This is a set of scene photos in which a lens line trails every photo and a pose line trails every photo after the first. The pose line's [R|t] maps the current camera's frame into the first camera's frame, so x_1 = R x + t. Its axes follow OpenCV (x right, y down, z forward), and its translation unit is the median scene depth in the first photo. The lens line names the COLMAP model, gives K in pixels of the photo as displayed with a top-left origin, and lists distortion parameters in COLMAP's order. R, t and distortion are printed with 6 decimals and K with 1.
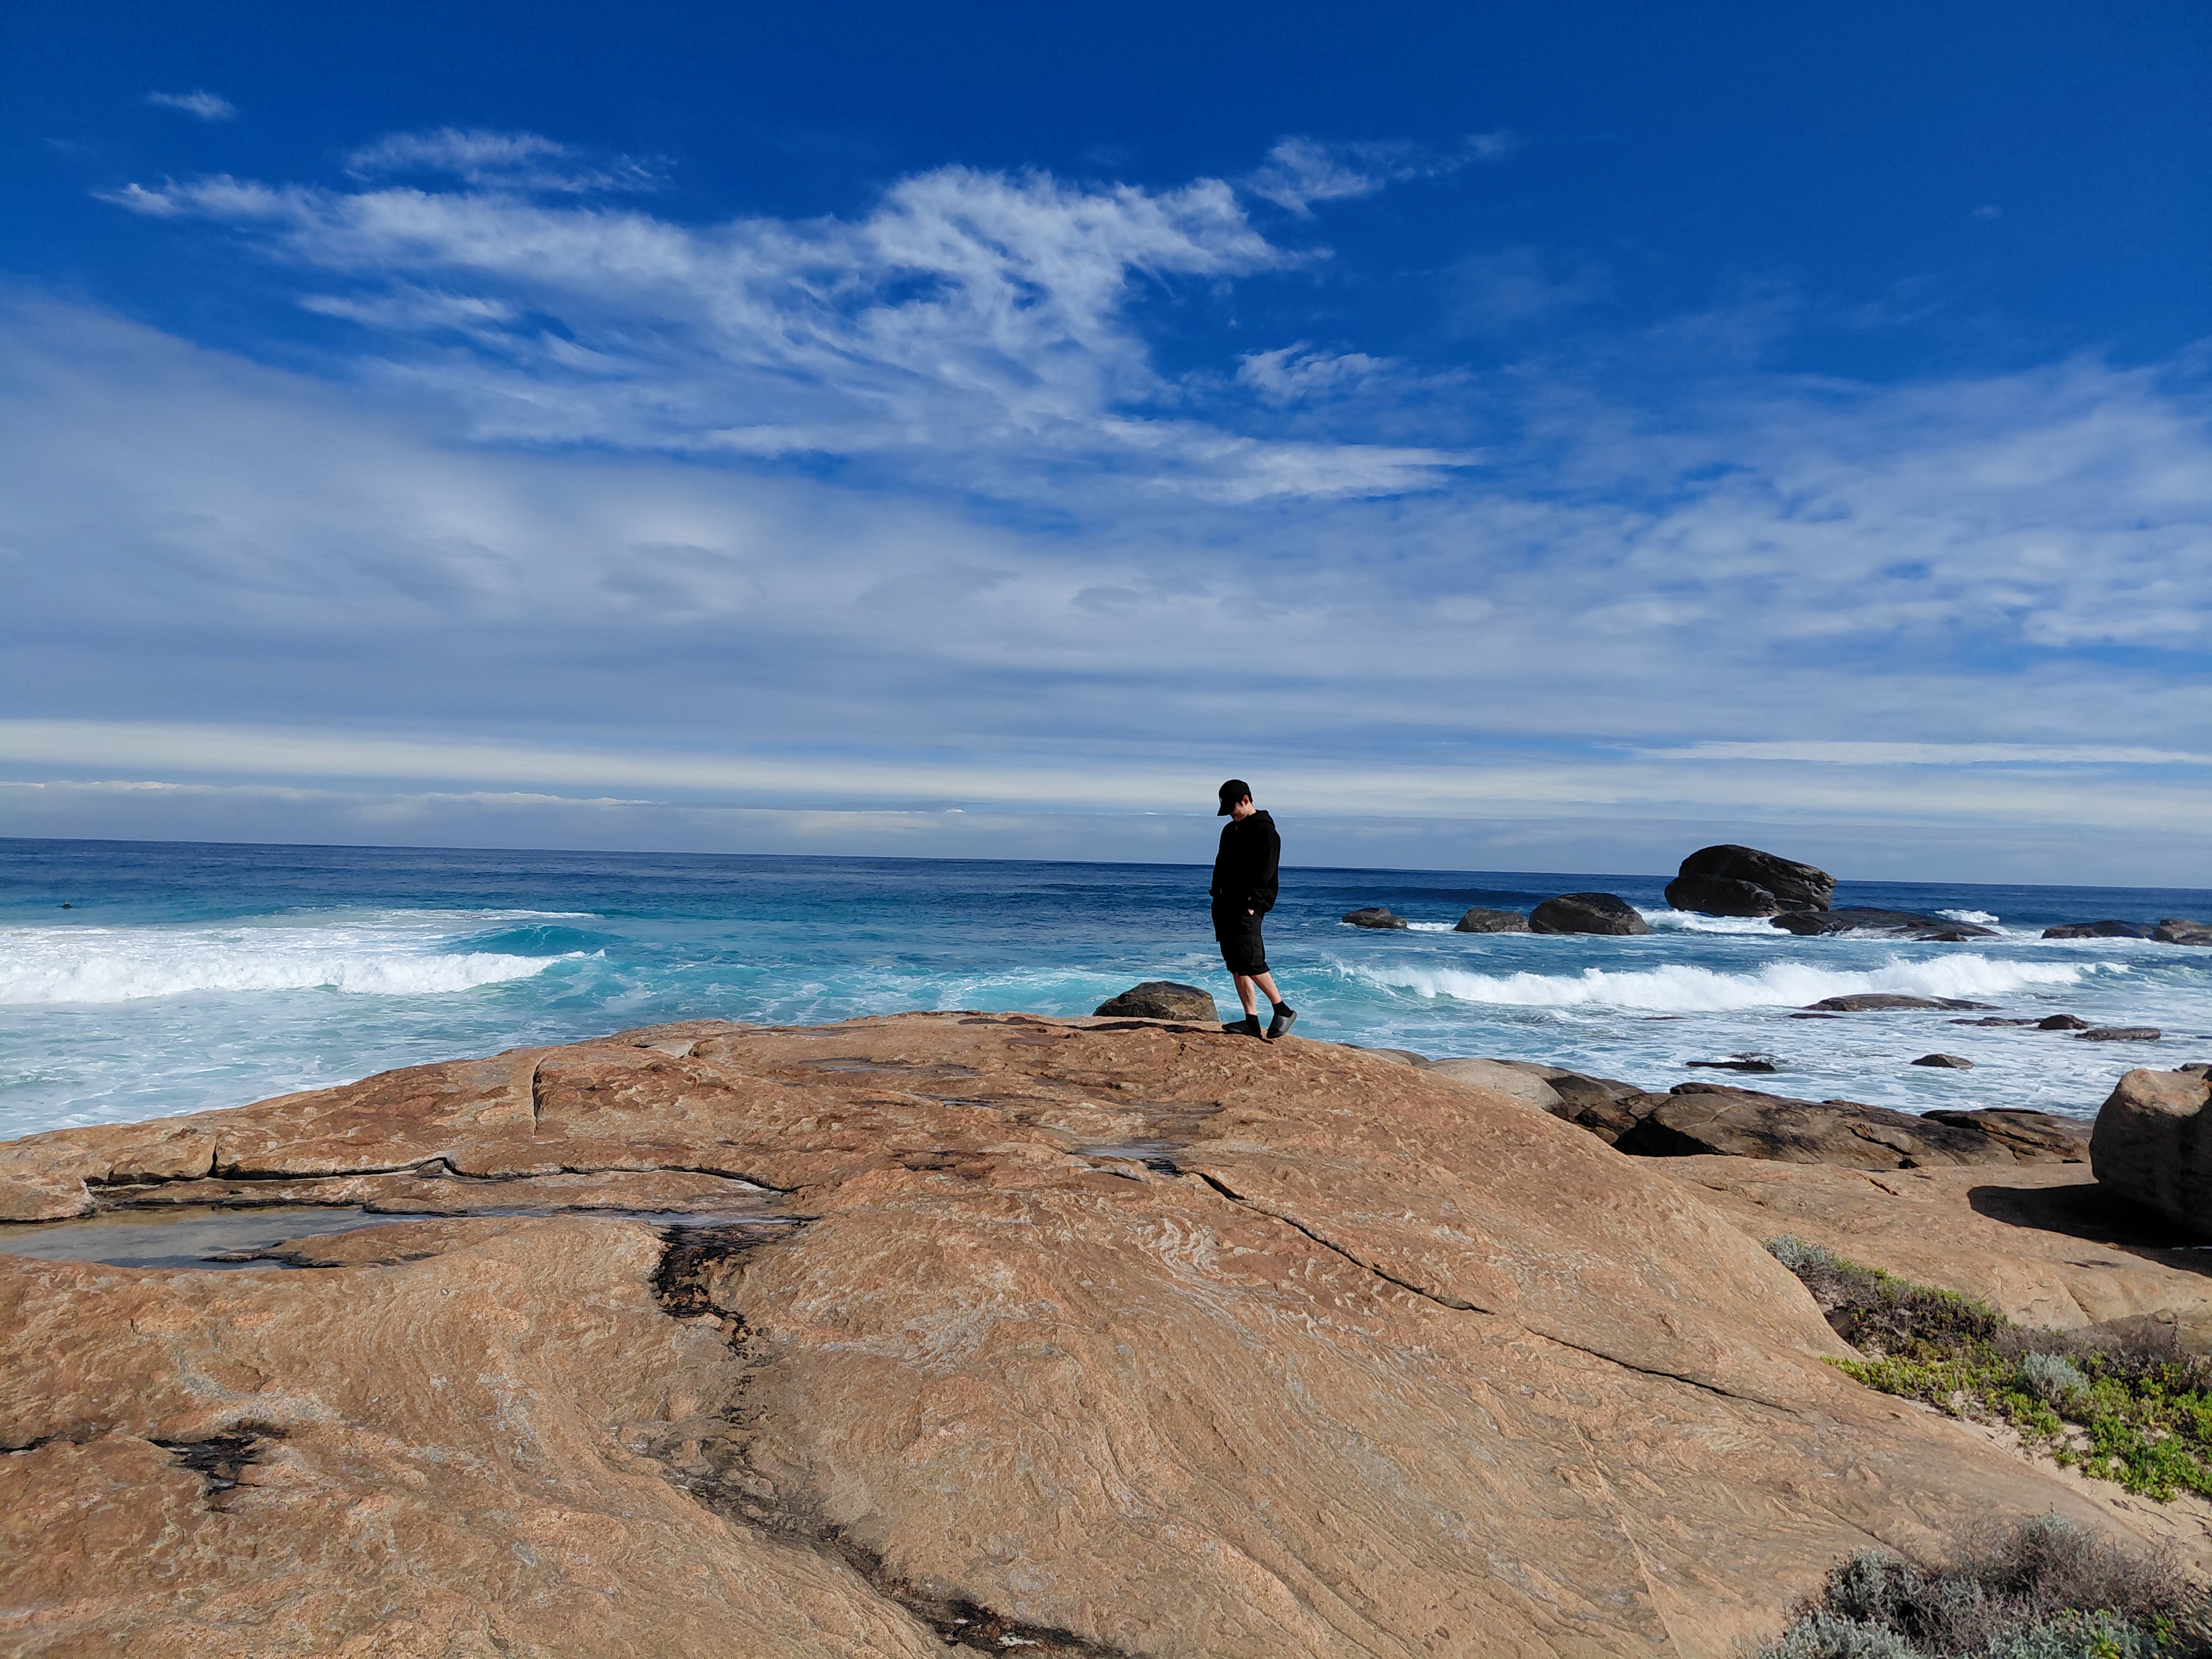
lens RADIAL K [[1793.3, 0, 1068.3], [0, 1793.3, 787.7], [0, 0, 1]] dist [0.199280, -0.415368]
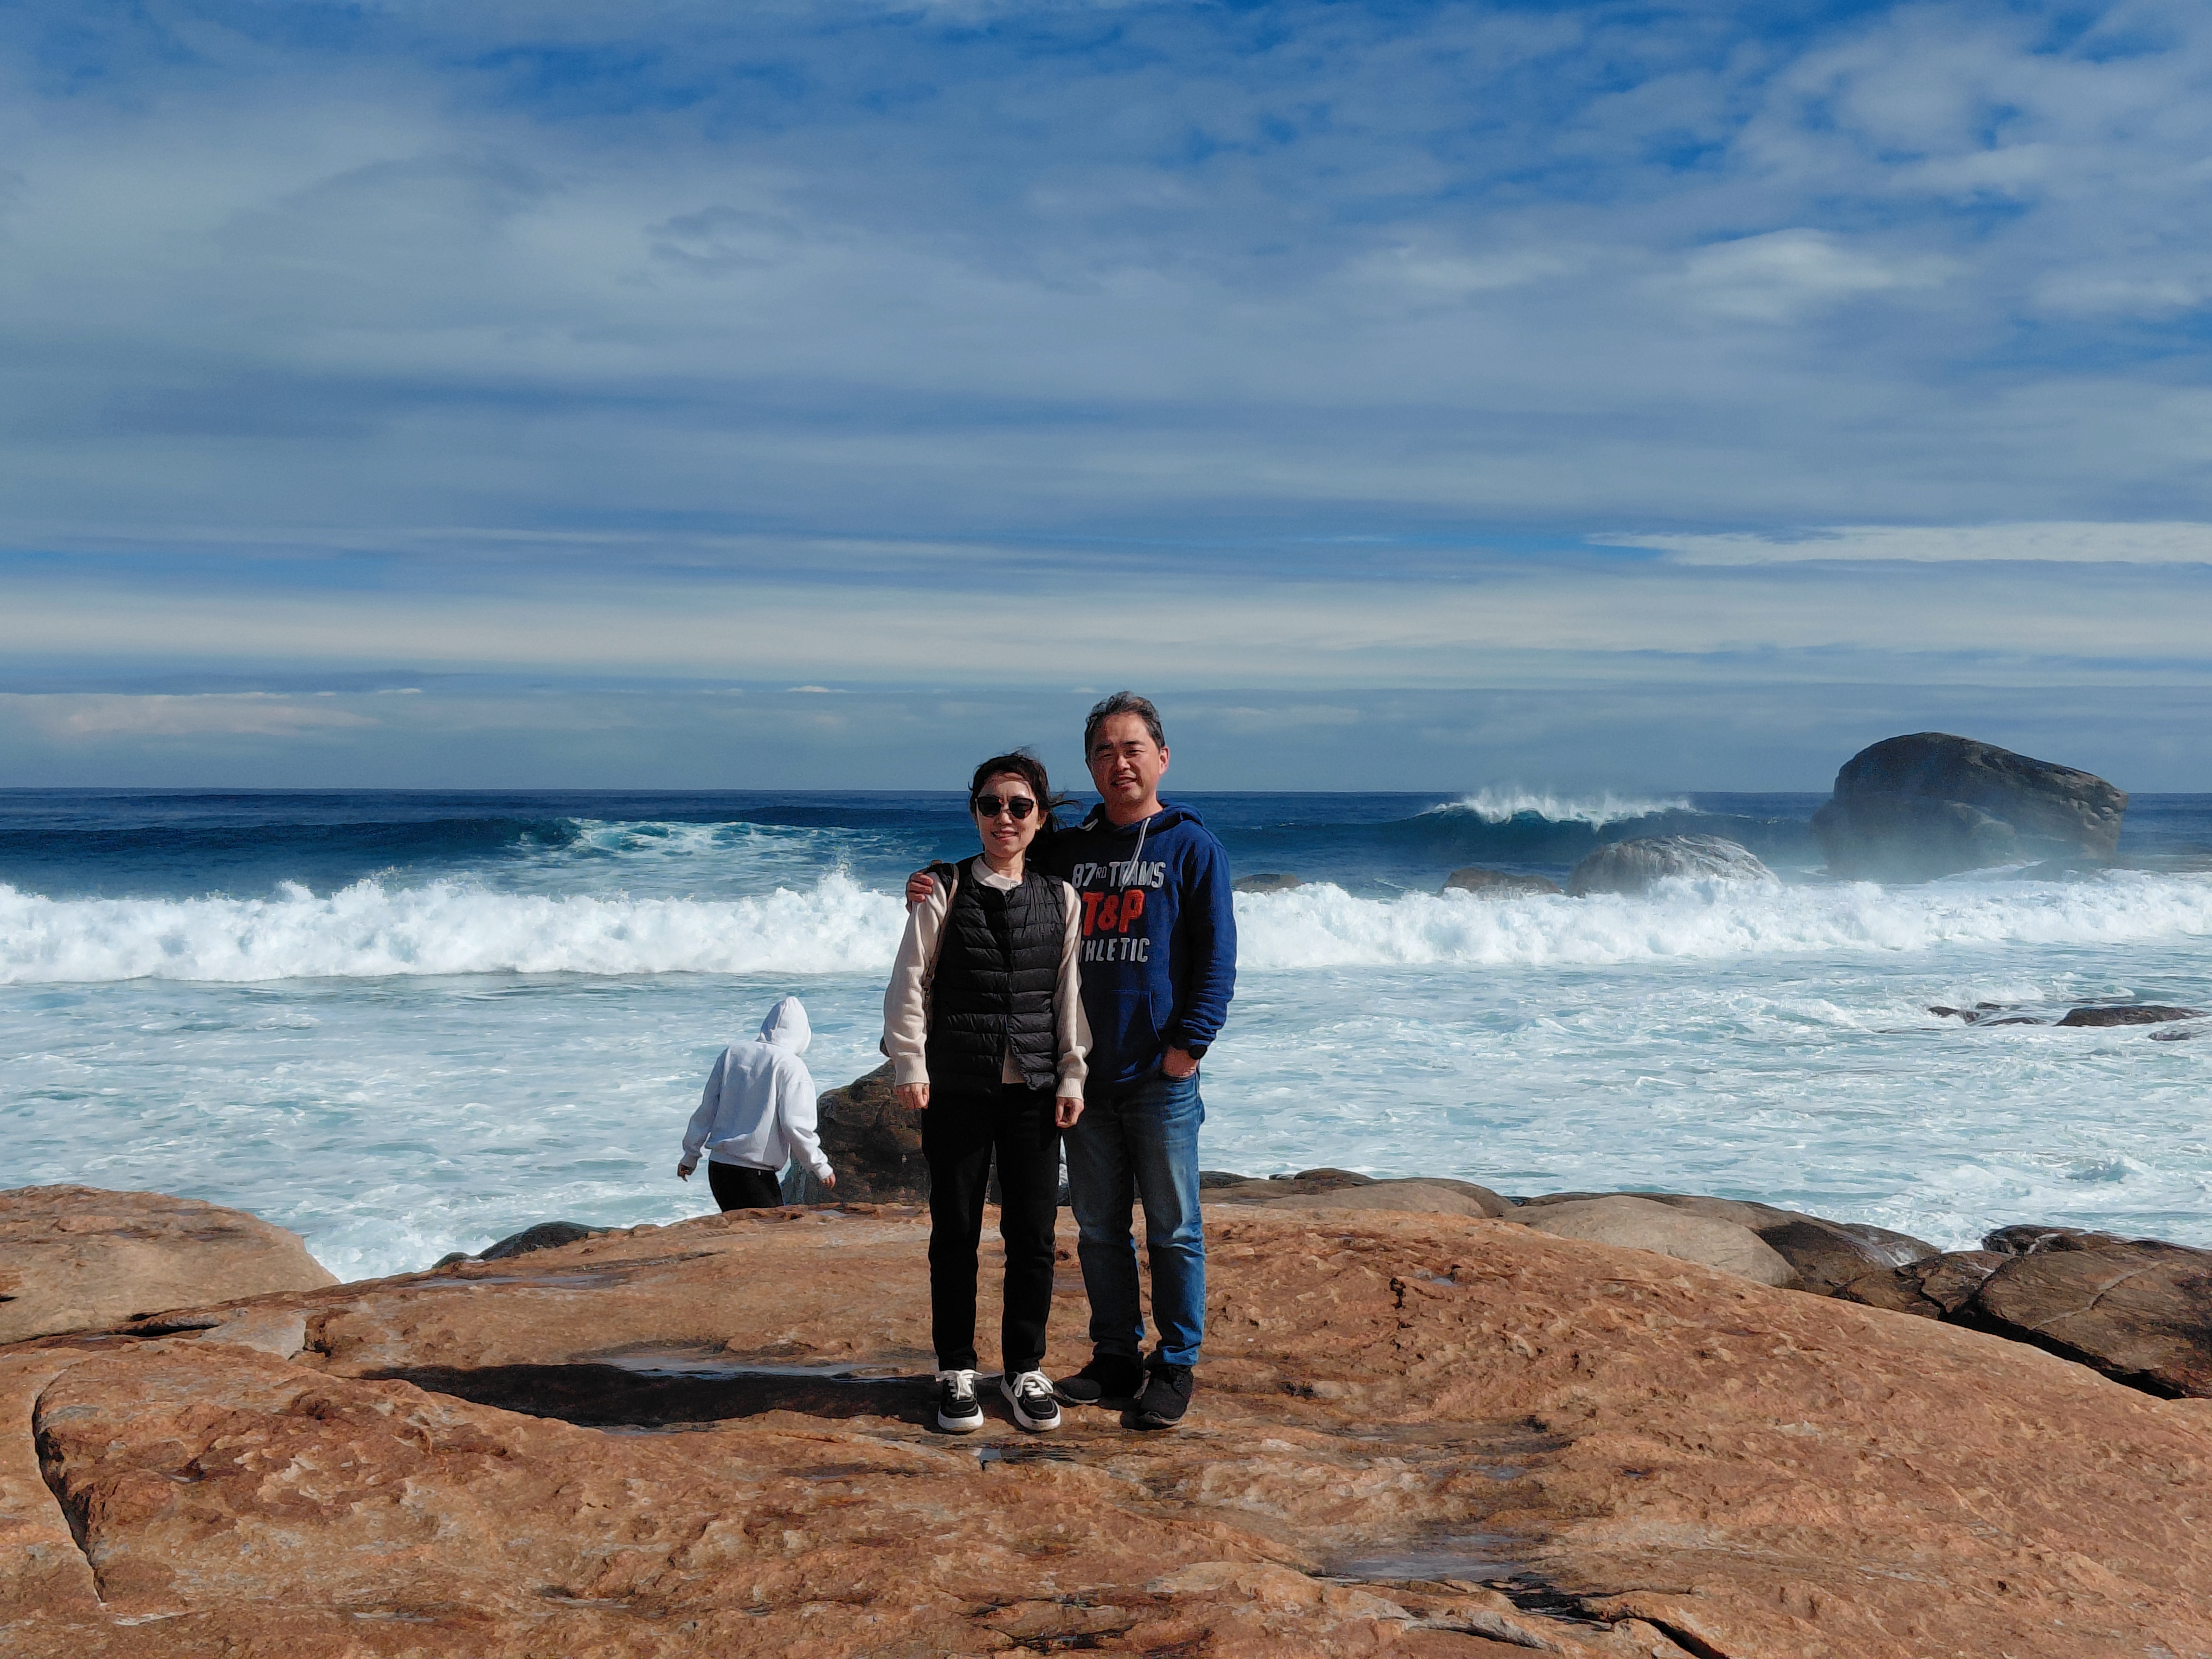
lens RADIAL K [[3536.9, 0, 1043.6], [0, 3536.9, 825.1], [0, 0, 1]] dist [0.229239, -0.676214]
pose [[0.987869, -0.020960, 0.153867, -0.188471], [0.011517, 0.998009, 0.062008, -0.036434], [-0.154860, -0.059484, 0.986144, 0.142292]]
